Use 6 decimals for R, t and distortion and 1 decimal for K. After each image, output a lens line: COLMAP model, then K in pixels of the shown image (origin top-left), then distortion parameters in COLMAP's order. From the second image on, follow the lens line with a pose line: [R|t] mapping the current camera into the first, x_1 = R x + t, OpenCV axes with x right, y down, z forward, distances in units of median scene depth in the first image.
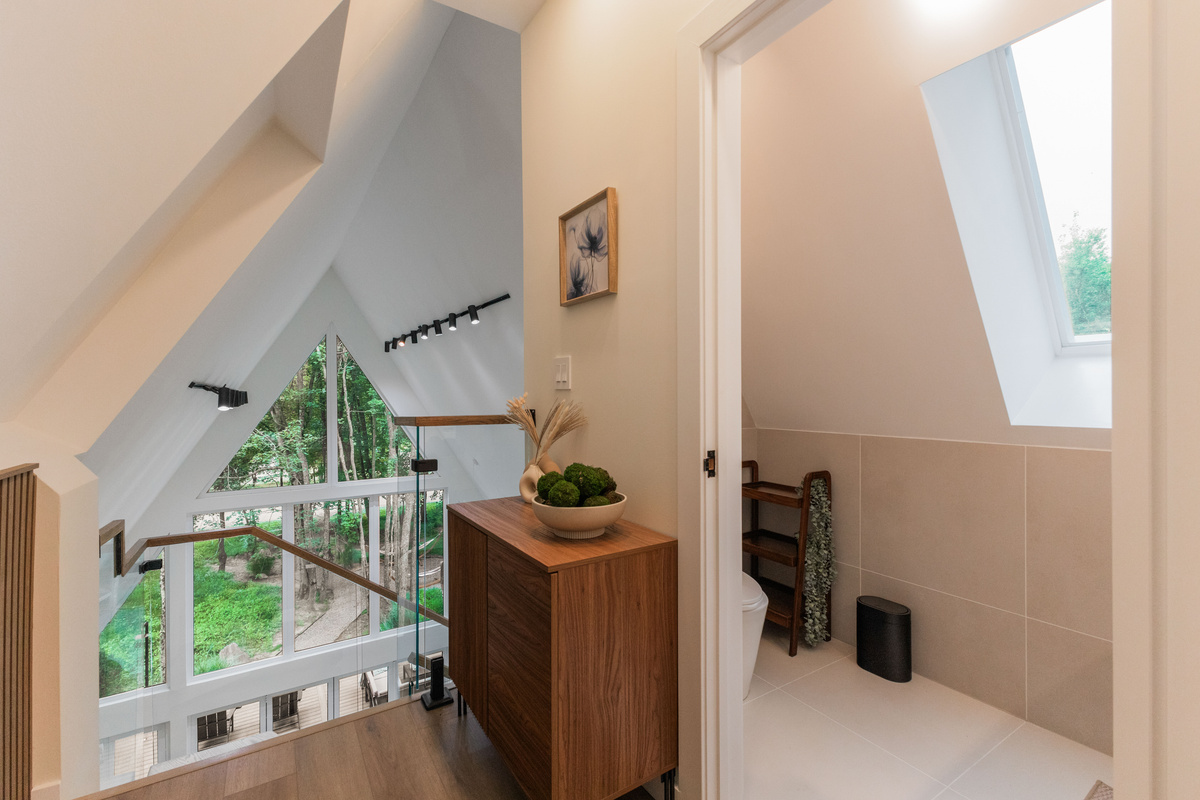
lens RADIAL K [[518.8, 0, 594.1], [0, 518.8, 398.7], [0, 0, 1]] dist [0.005561, -0.000419]
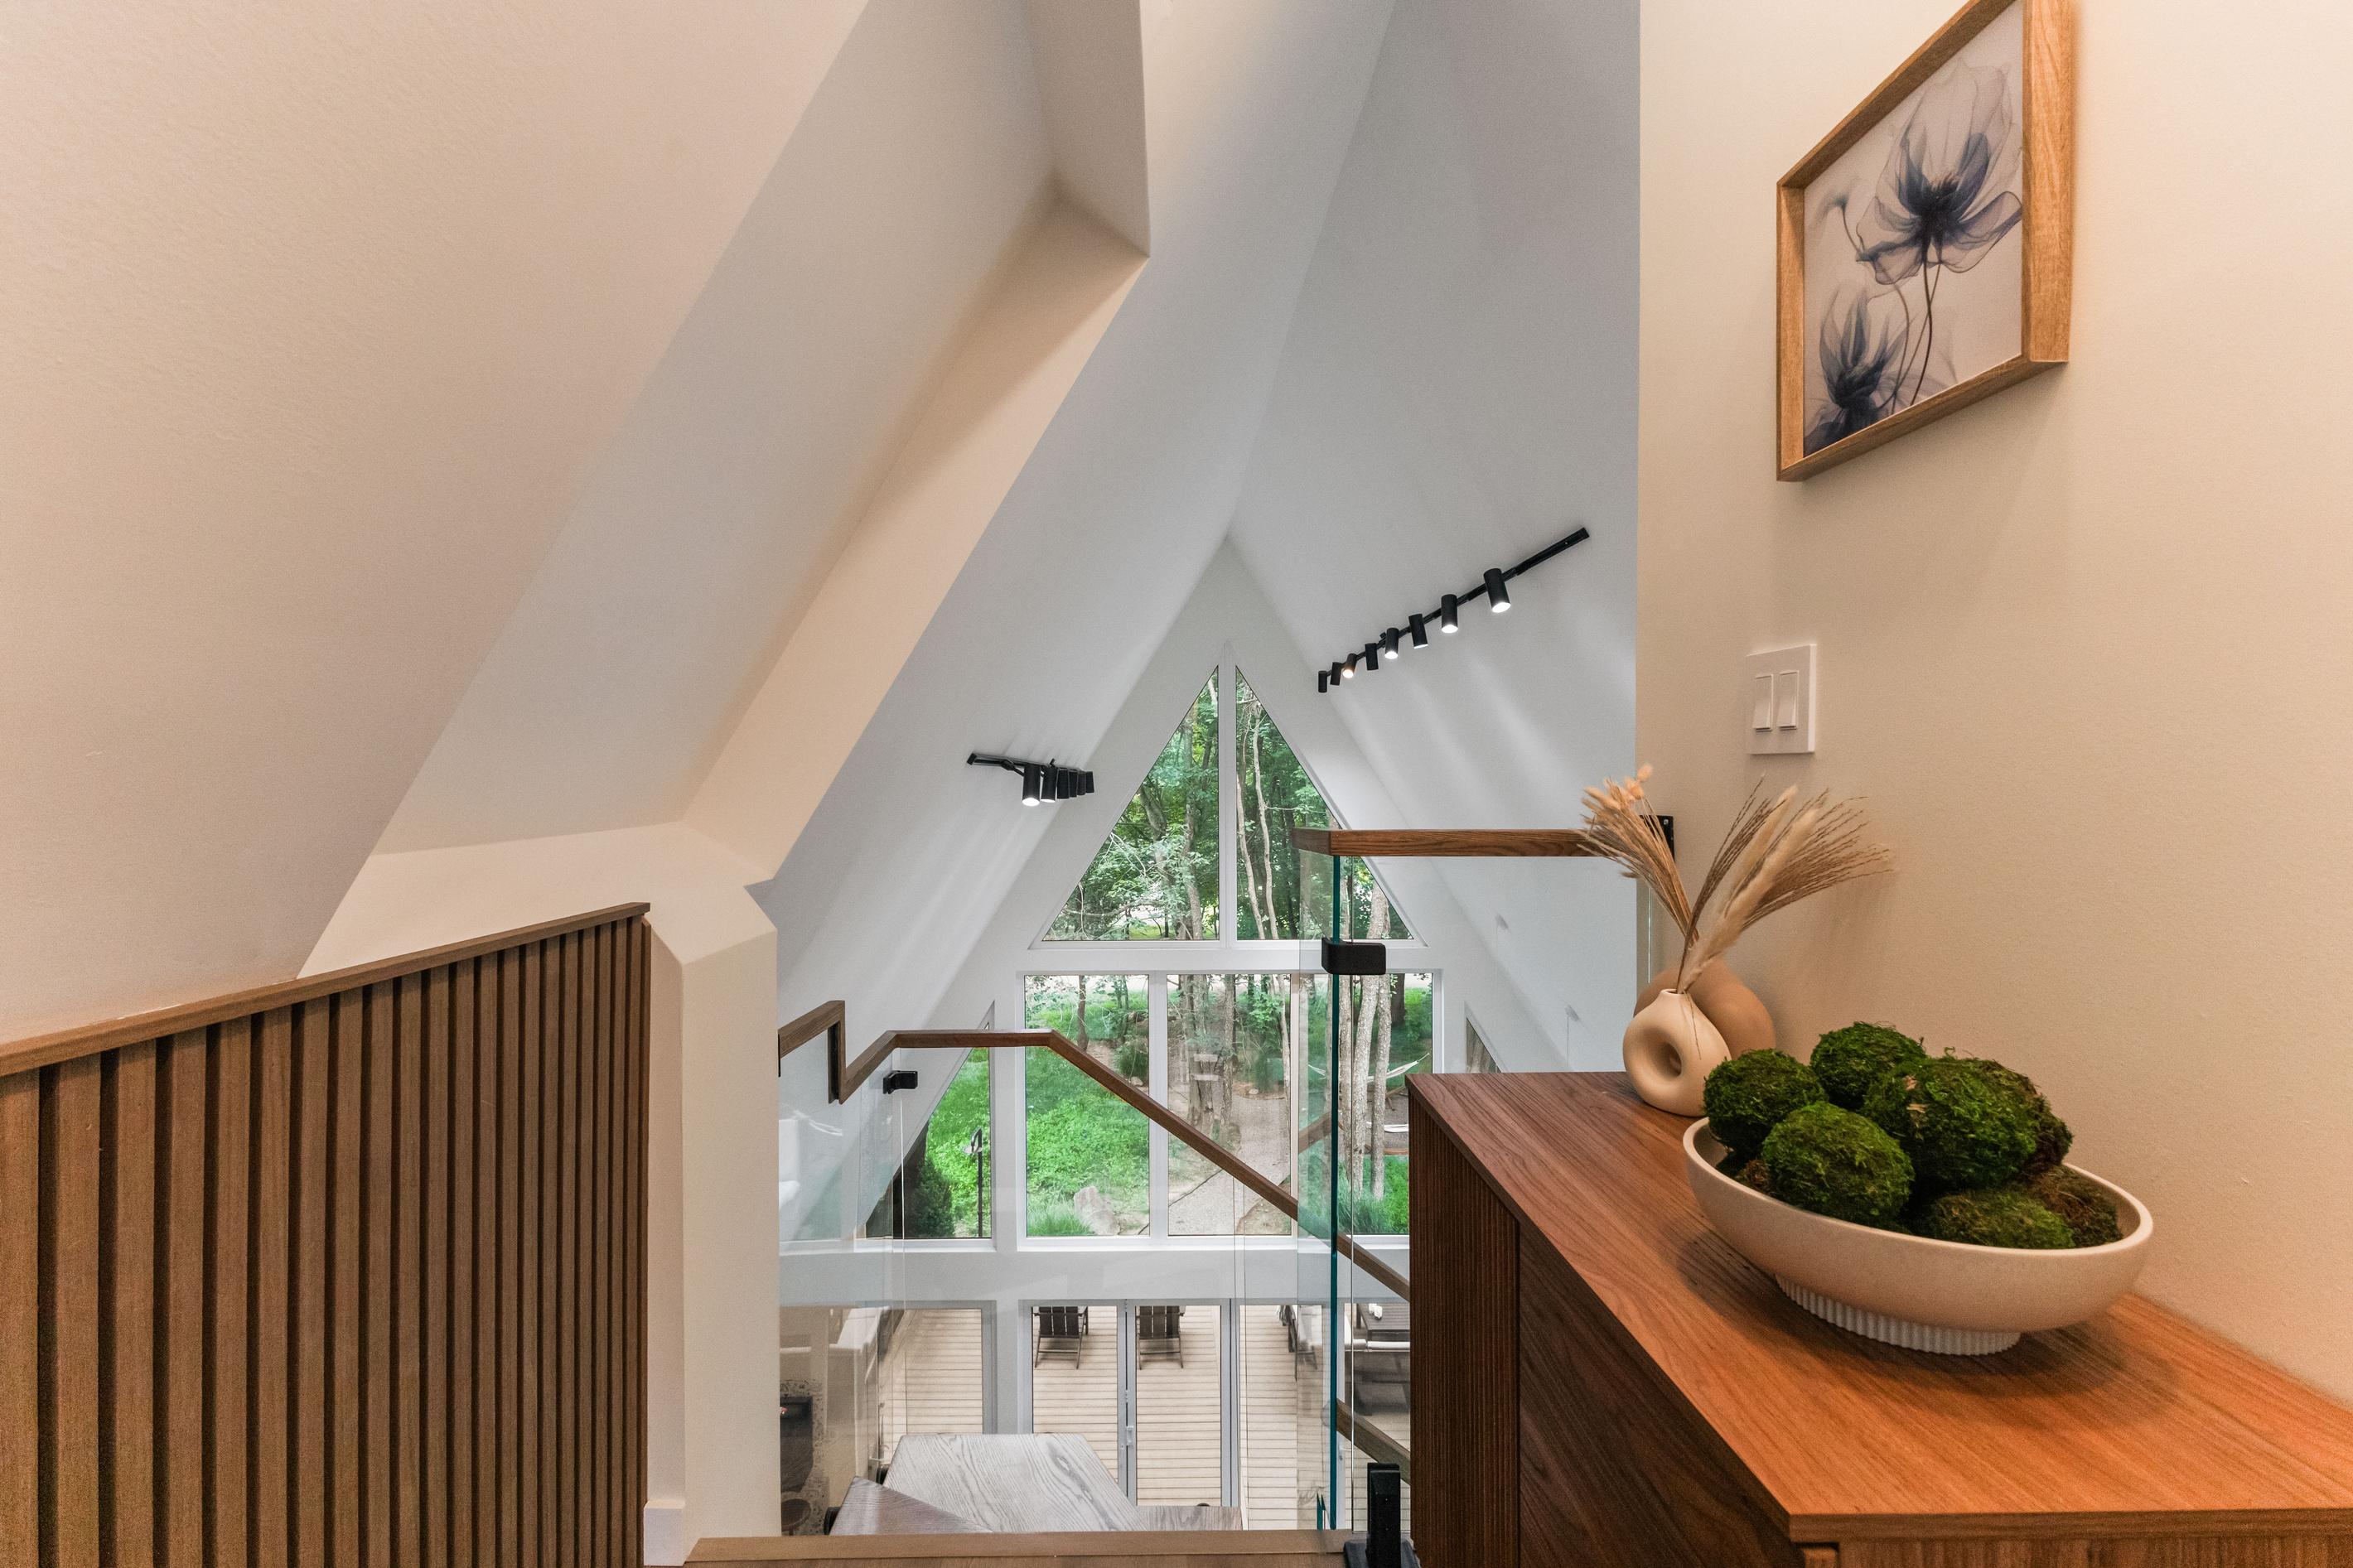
lens RADIAL K [[1017.2, 0, 1164.8], [0, 1017.2, 801.9], [0, 0, 1]] dist [0.005561, -0.000419]
pose [[0.854074, 0.011581, -0.520022, -0.050894], [-0.003578, 0.999859, 0.016391, 0.001451], [0.520139, -0.012139, 0.853996, 0.259079]]
